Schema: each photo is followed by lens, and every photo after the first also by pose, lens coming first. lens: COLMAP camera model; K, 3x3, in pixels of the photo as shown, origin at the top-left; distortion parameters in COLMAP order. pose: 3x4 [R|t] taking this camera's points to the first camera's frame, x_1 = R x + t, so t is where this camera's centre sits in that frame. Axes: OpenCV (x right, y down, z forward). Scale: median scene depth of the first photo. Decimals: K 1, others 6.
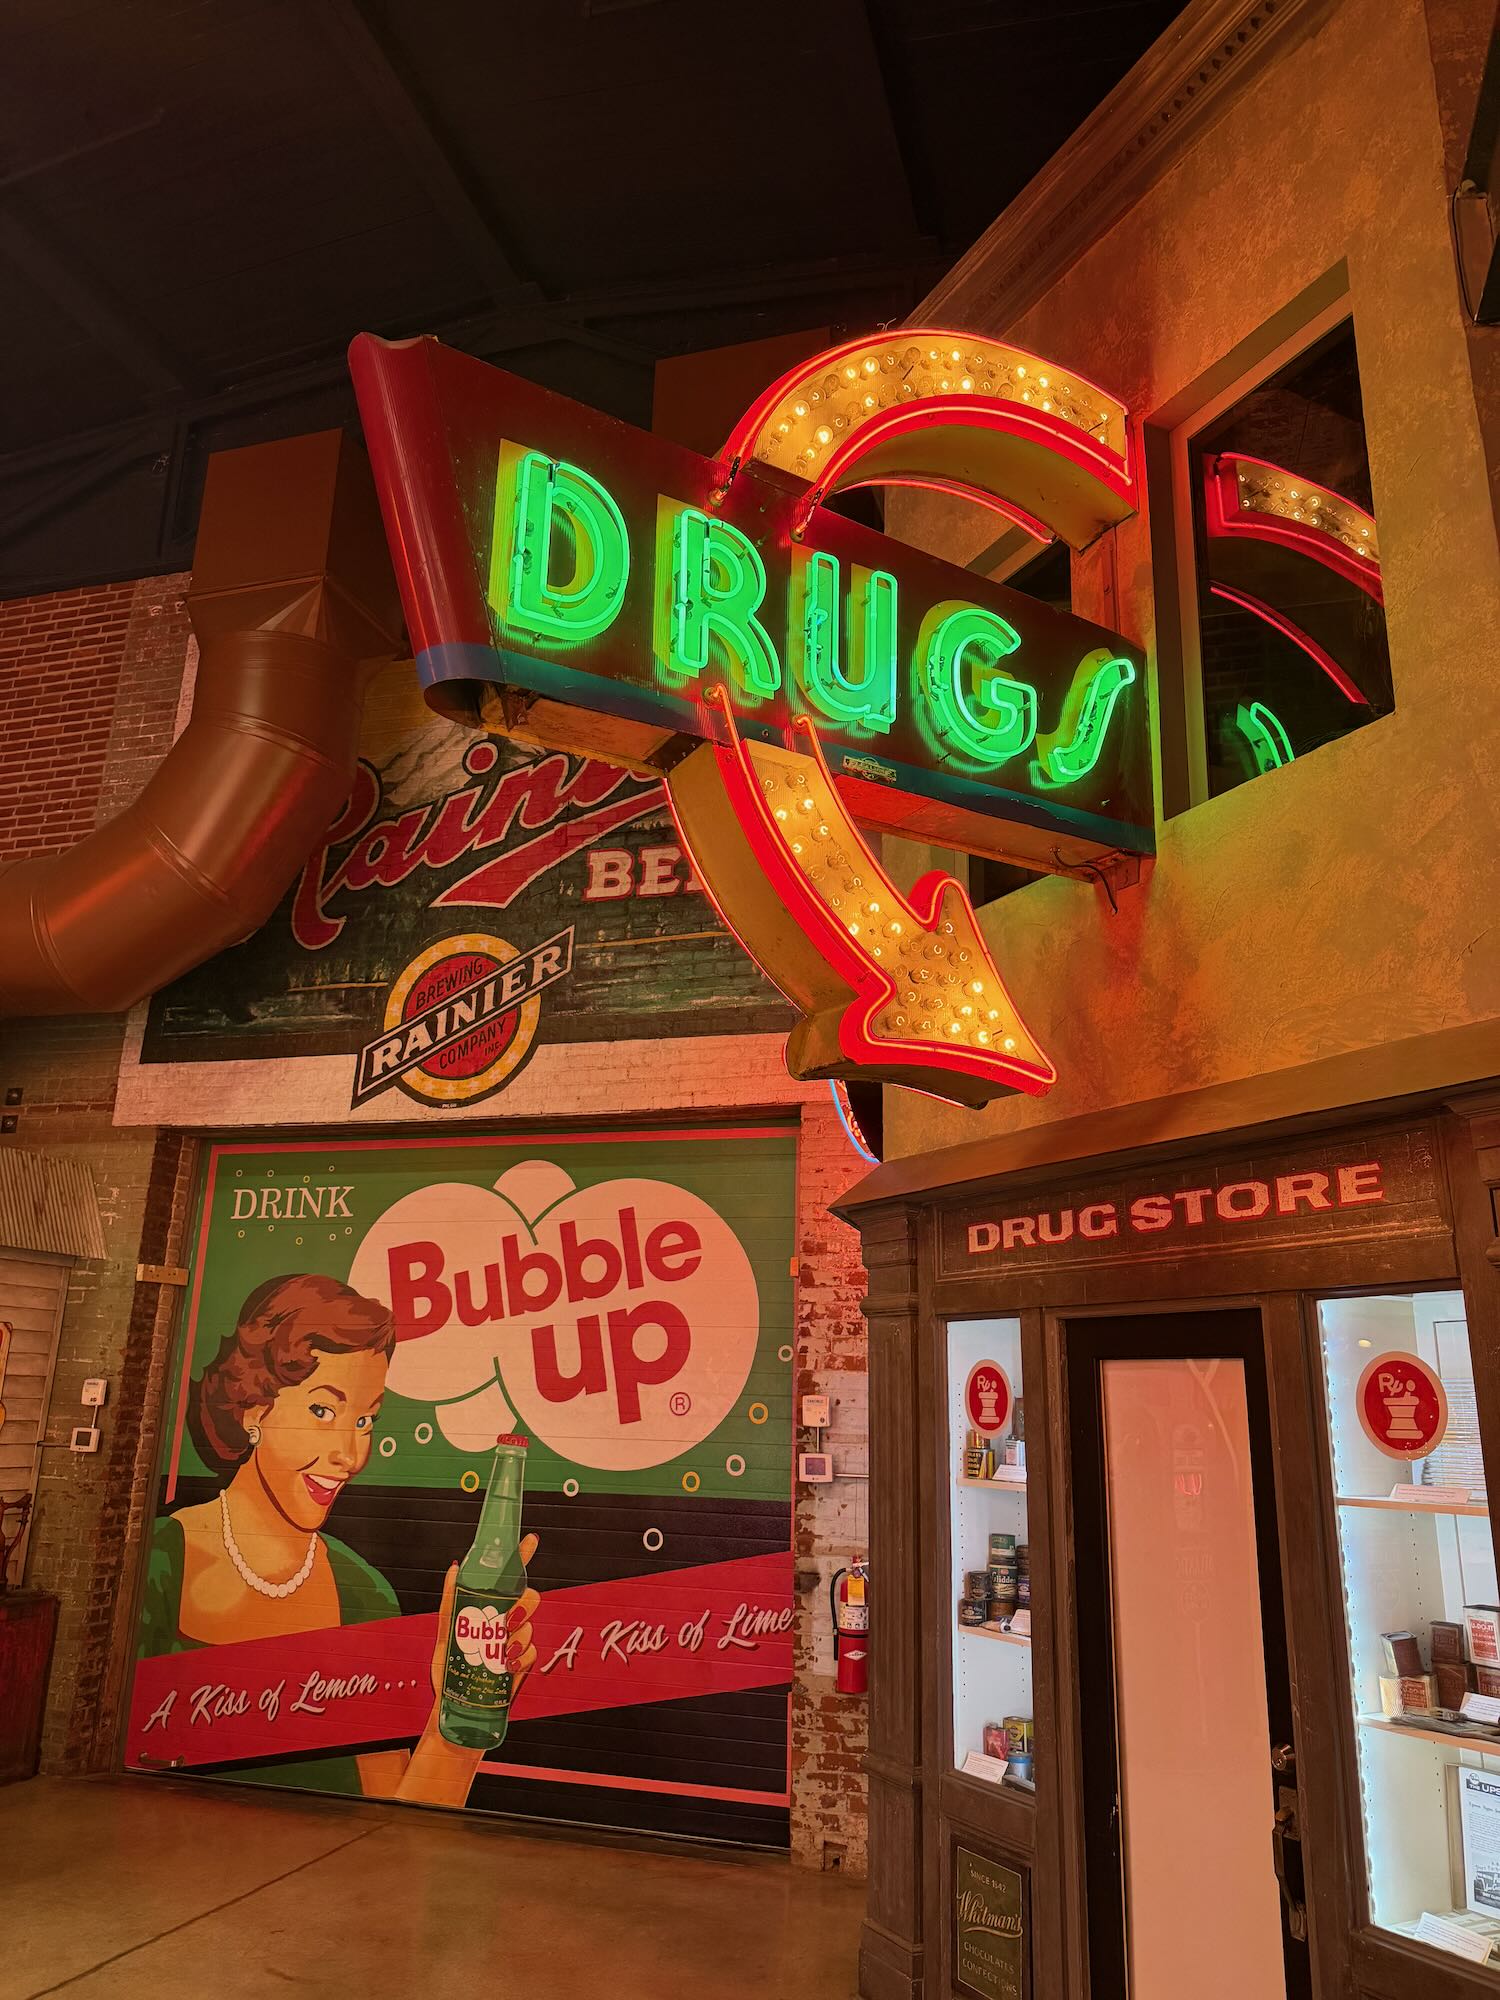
lens RADIAL K [[1430.1, 0, 744.4], [0, 1430.1, 1011.3], [0, 0, 1]] dist [0.012765, -0.004607]
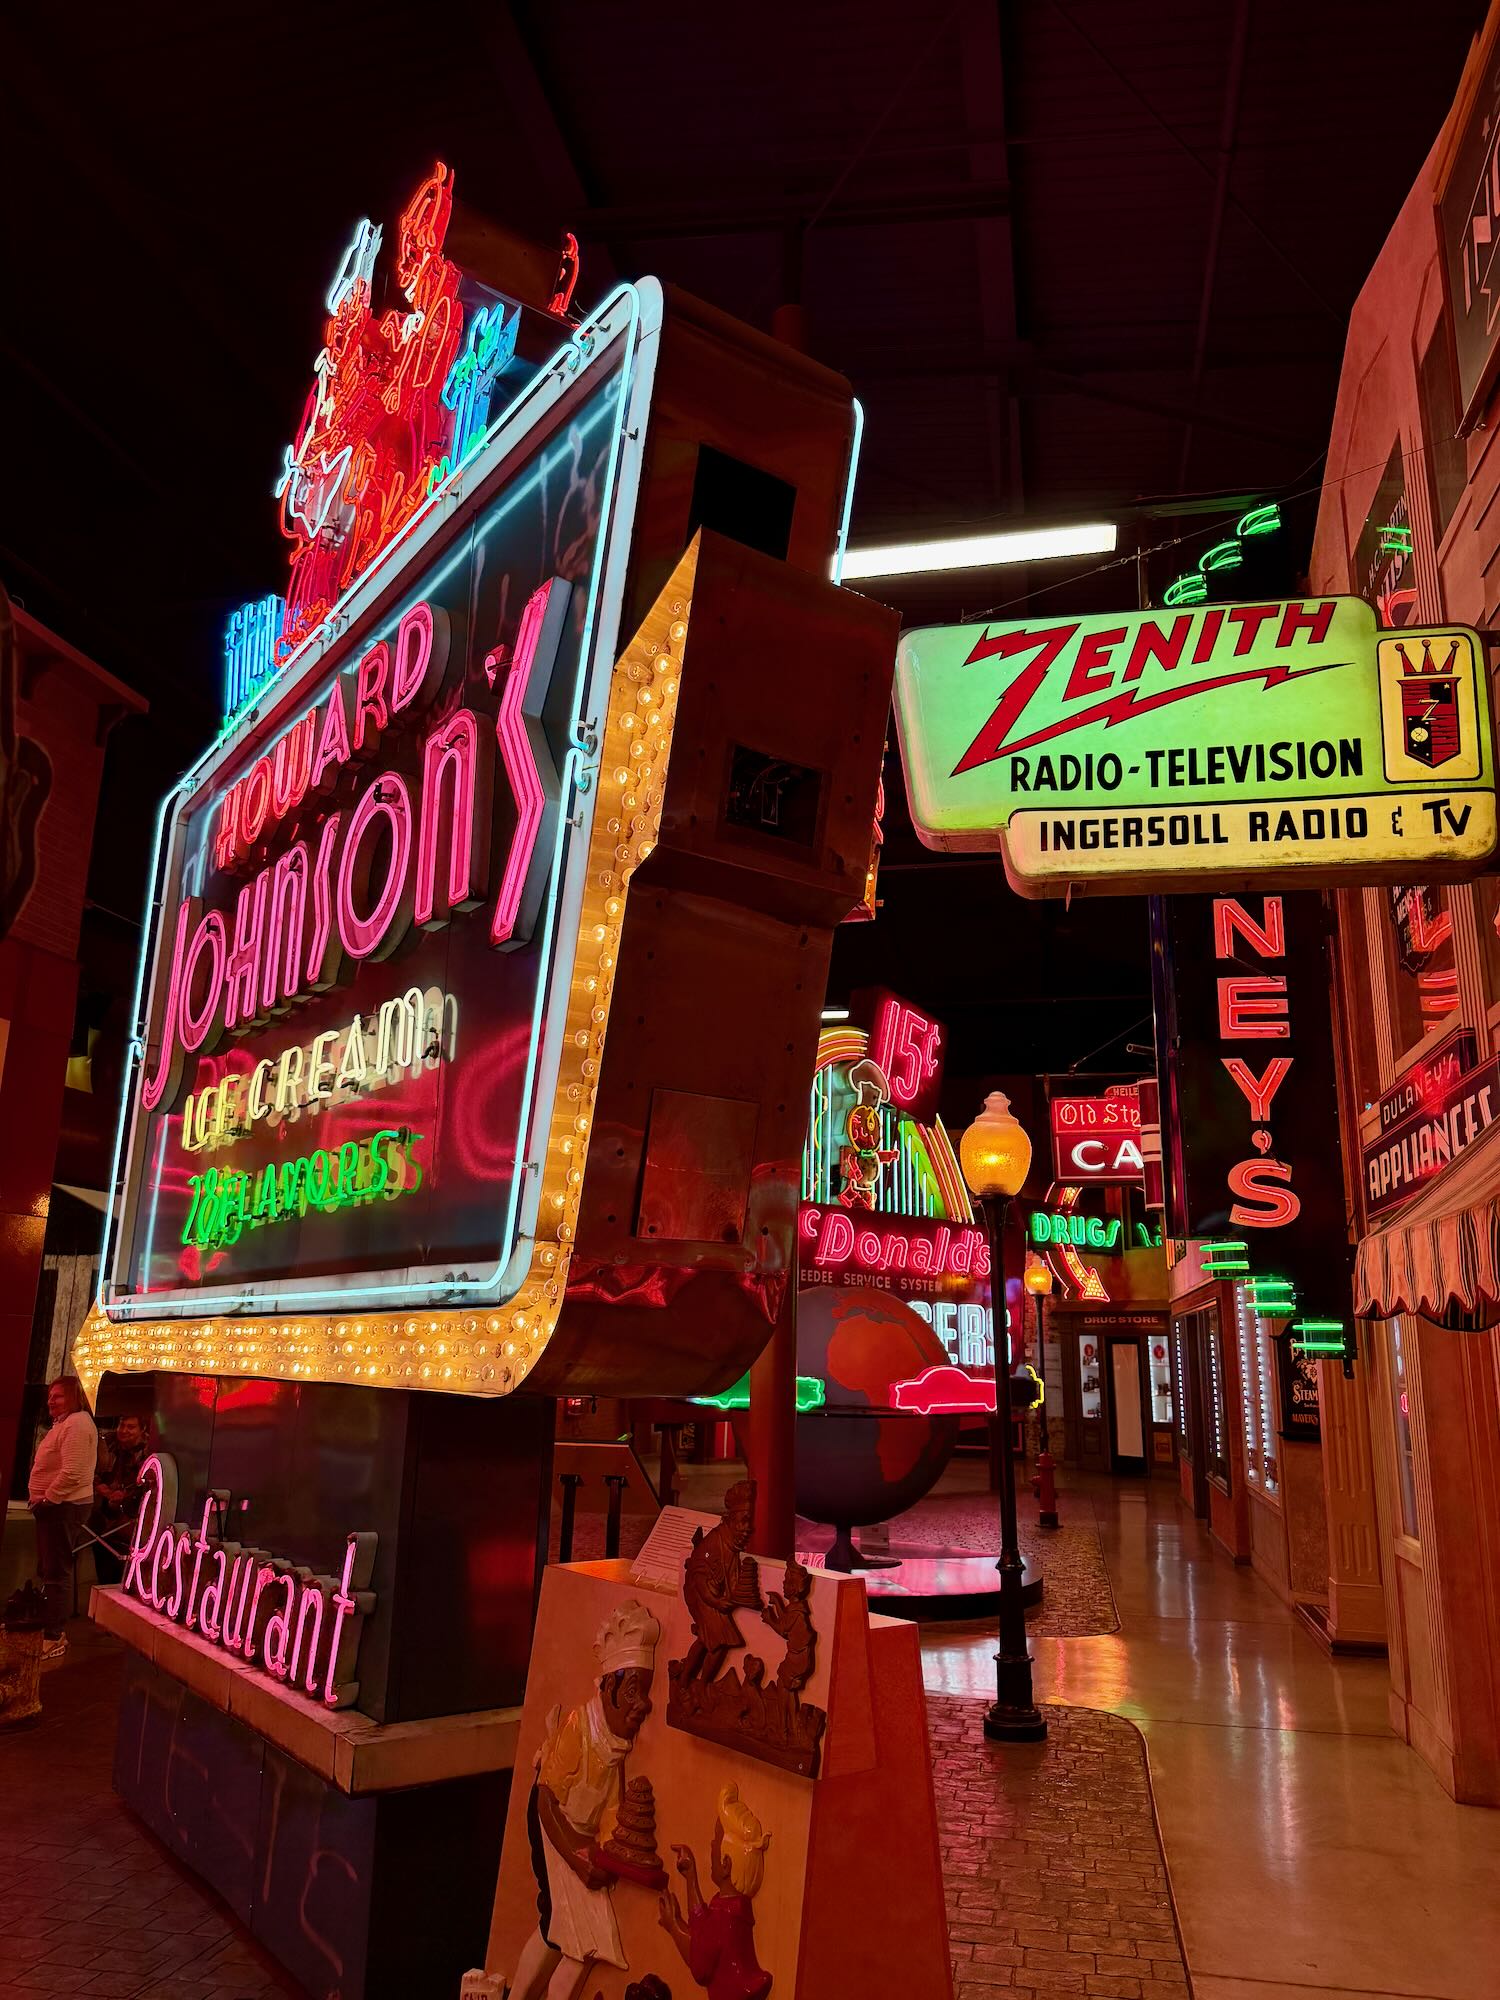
lens RADIAL K [[1430.1, 0, 755.8], [0, 1430.1, 992.5], [0, 0, 1]] dist [0.012765, -0.004607]
pose [[0.994970, 0.019713, 0.098212, -1.833156], [-0.022260, 0.999442, 0.024900, -1.326524], [-0.097666, -0.026961, 0.994854, -4.712108]]
